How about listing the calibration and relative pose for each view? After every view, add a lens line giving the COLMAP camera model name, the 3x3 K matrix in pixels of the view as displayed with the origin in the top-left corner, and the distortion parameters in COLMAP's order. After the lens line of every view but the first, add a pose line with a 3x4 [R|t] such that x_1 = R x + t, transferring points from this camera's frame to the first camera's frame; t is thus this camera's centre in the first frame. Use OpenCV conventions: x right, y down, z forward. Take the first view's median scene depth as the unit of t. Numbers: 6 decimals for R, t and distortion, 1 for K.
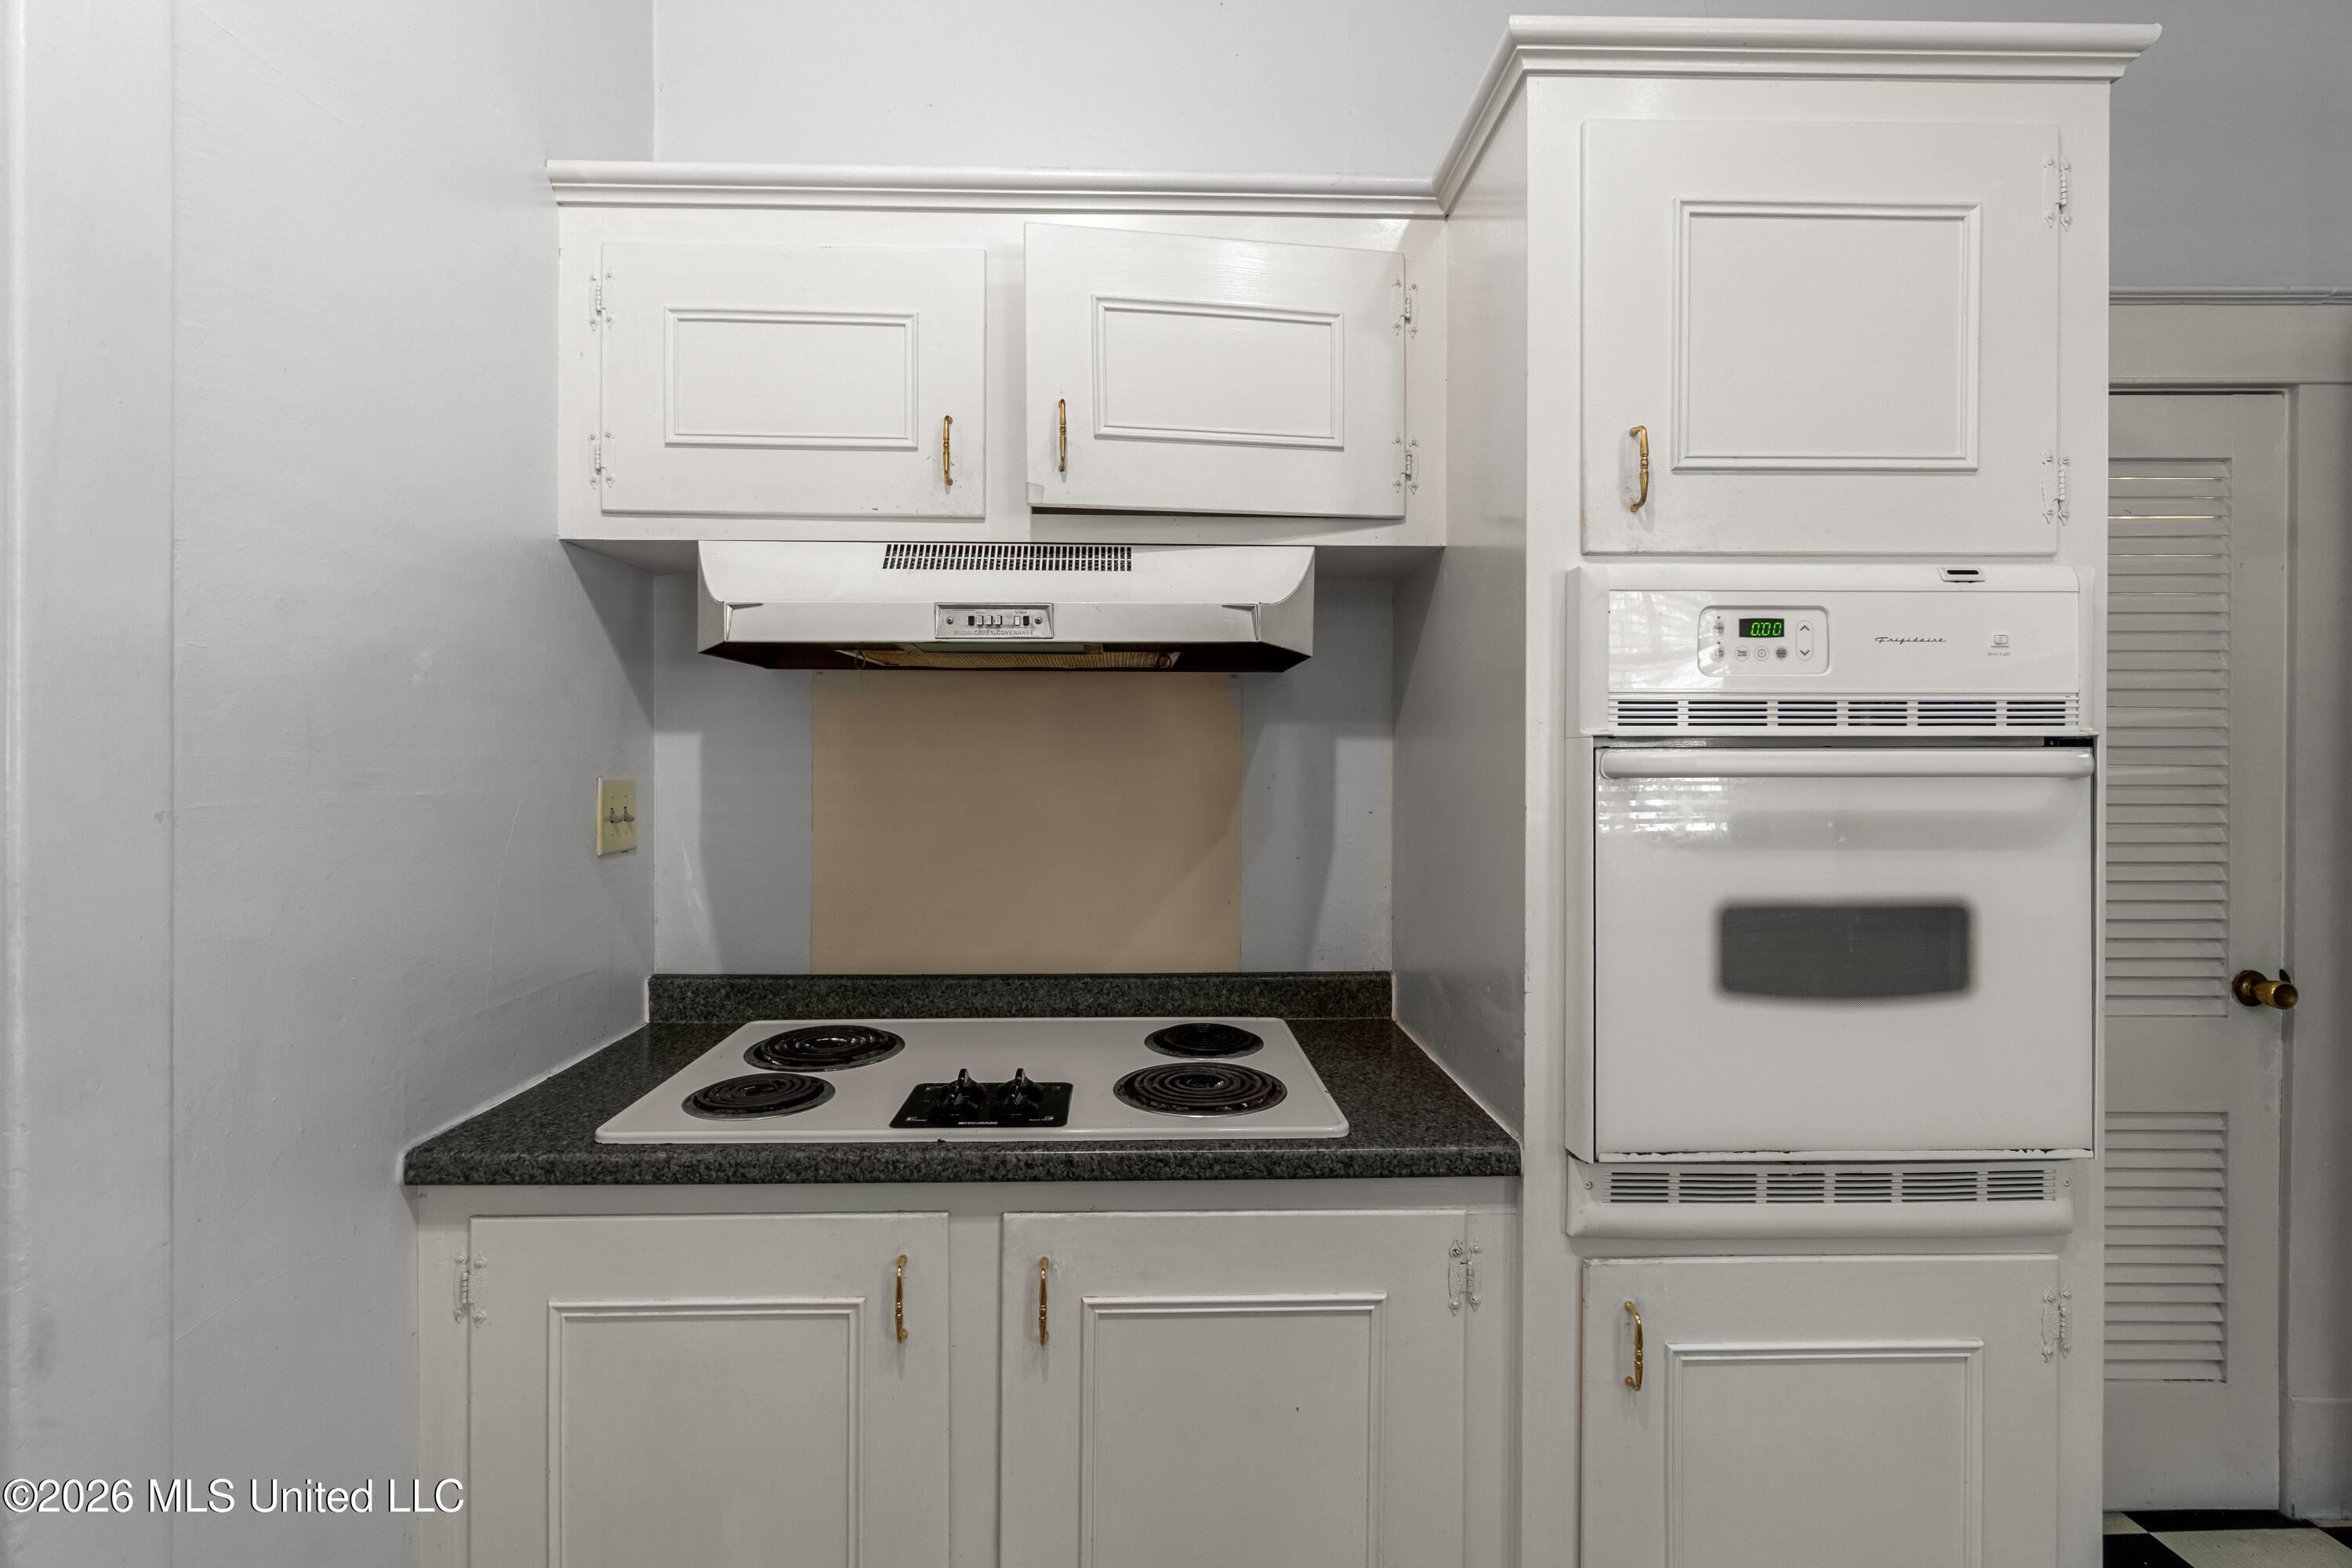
lens RADIAL K [[1041.1, 0, 1167.2], [0, 1041.1, 772.0], [0, 0, 1]] dist [0.000087, 0.000547]
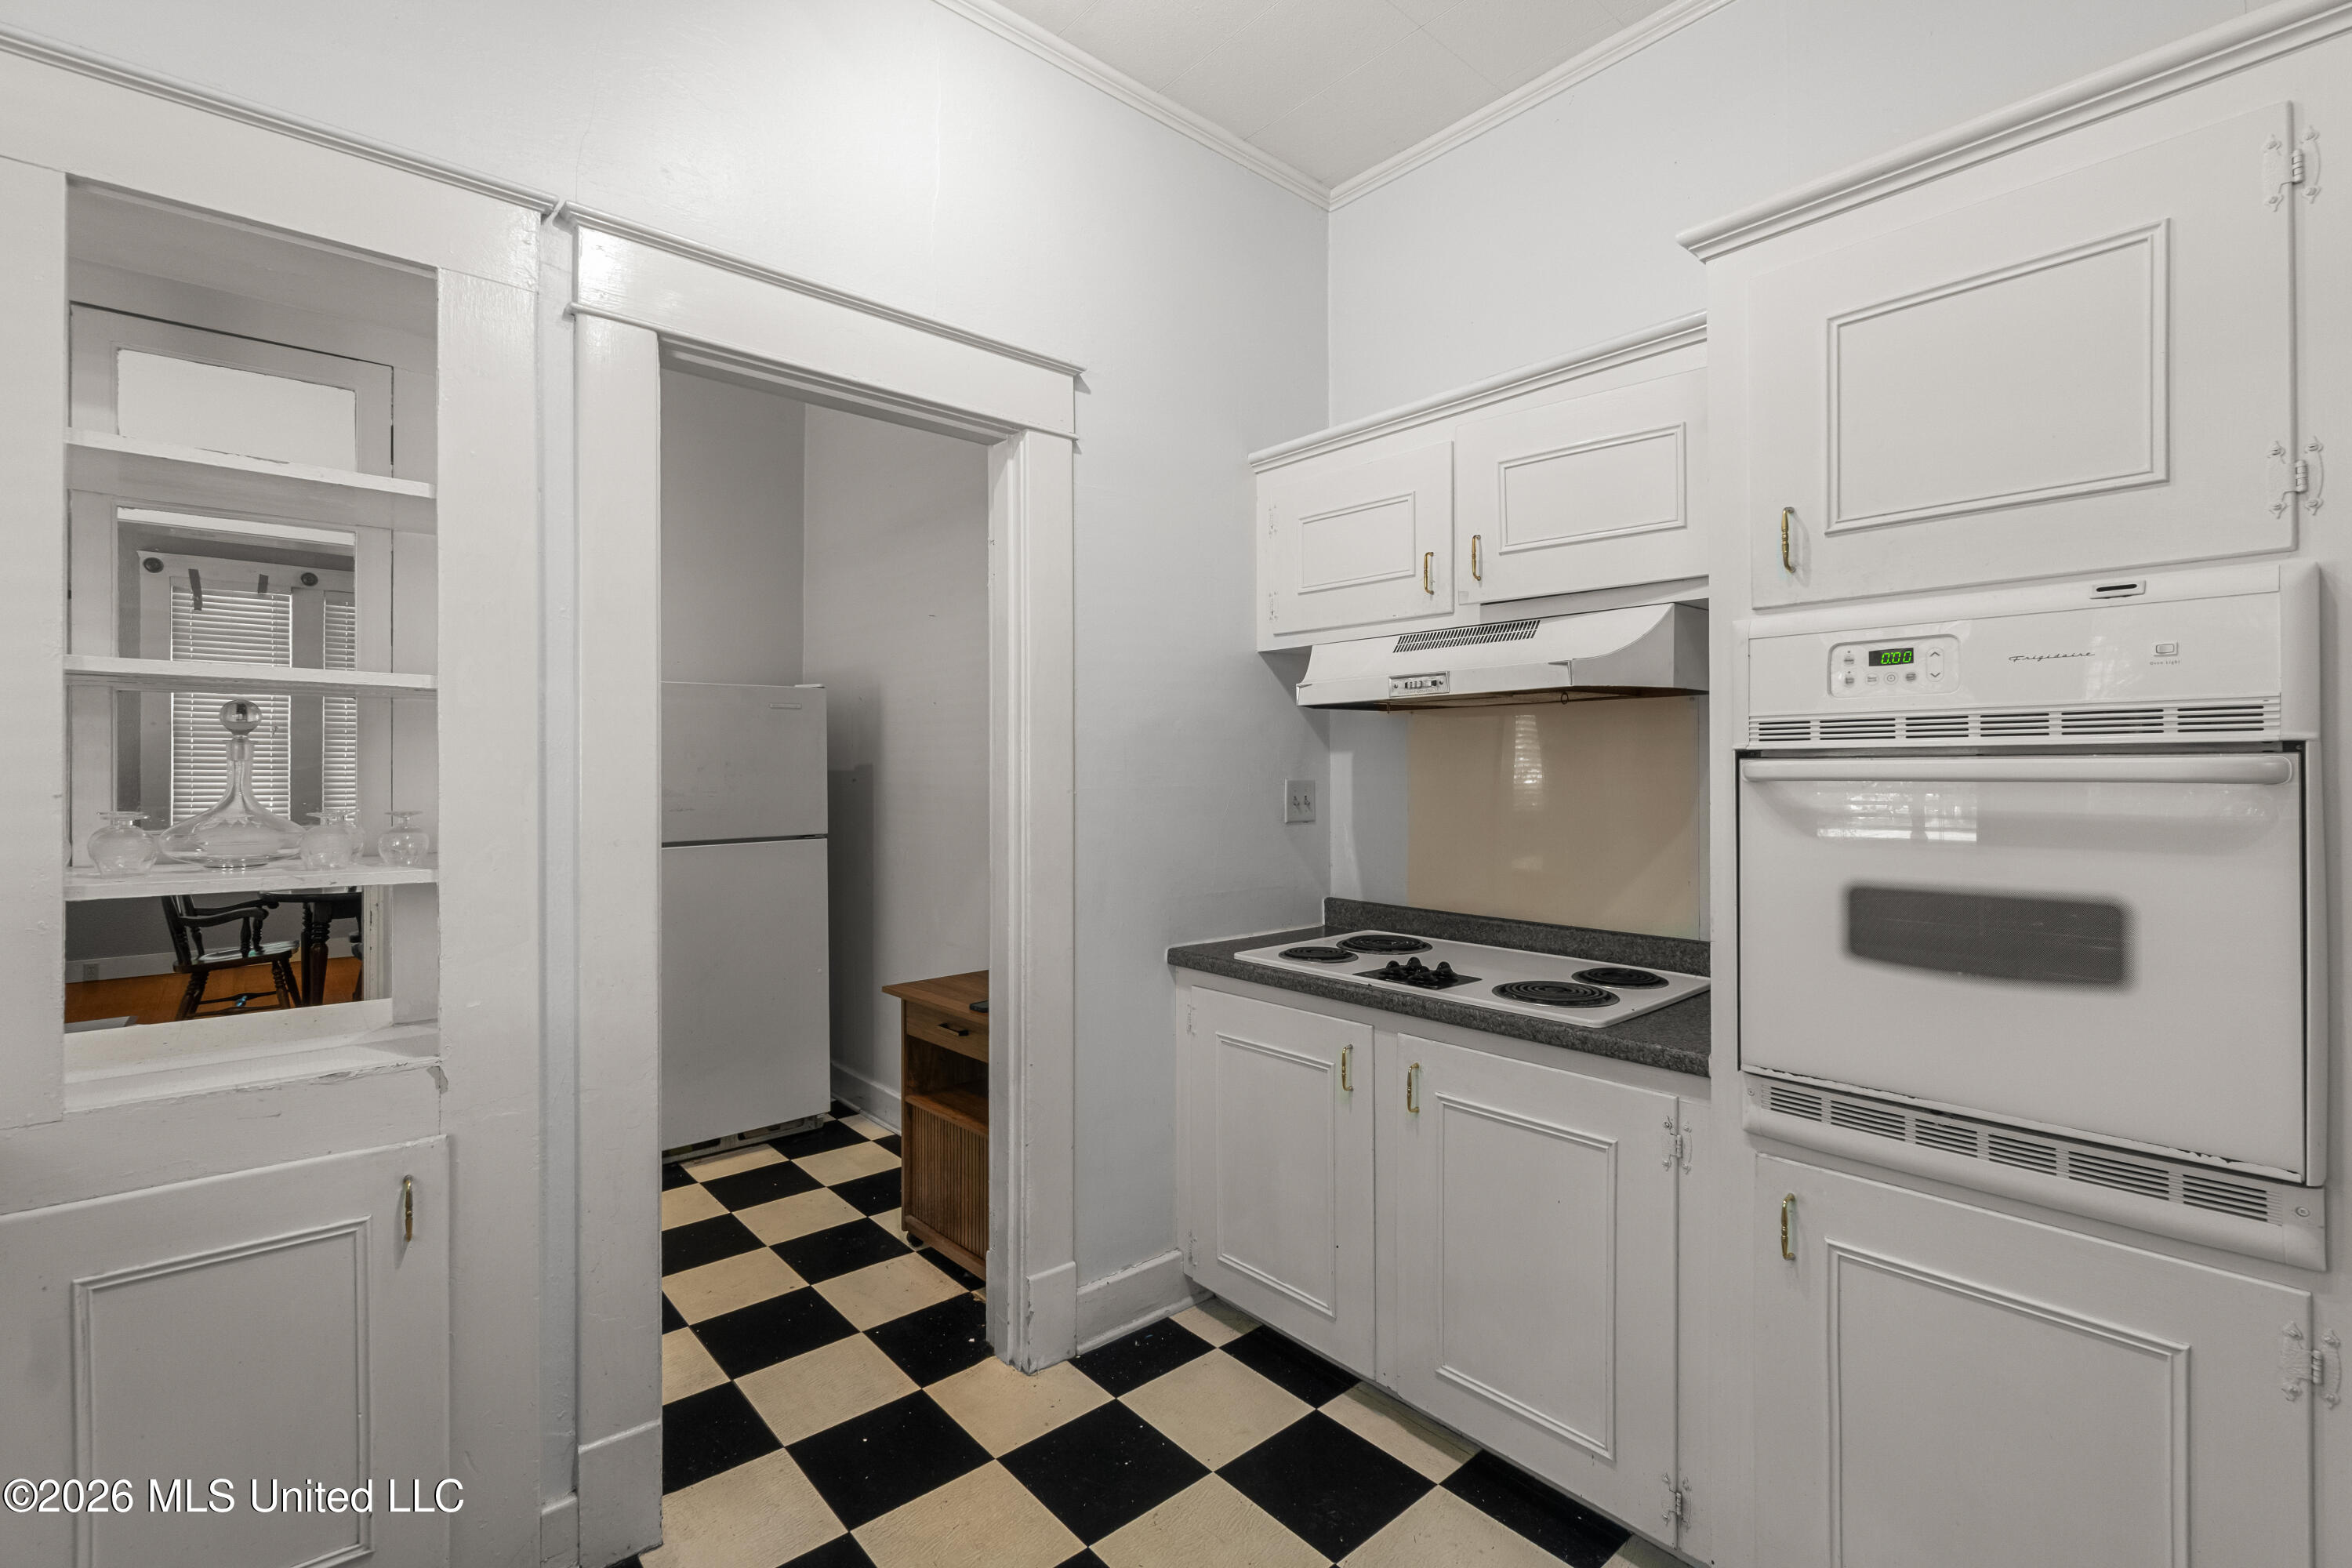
lens RADIAL K [[1041.1, 0, 1176.4], [0, 1041.1, 776.5], [0, 0, 1]] dist [0.000087, 0.000547]
pose [[0.645619, 0.001875, -0.763658, 0.931280], [-0.002448, 0.999997, 0.000386, 0.000927], [0.763656, 0.001620, 0.645621, -0.395928]]
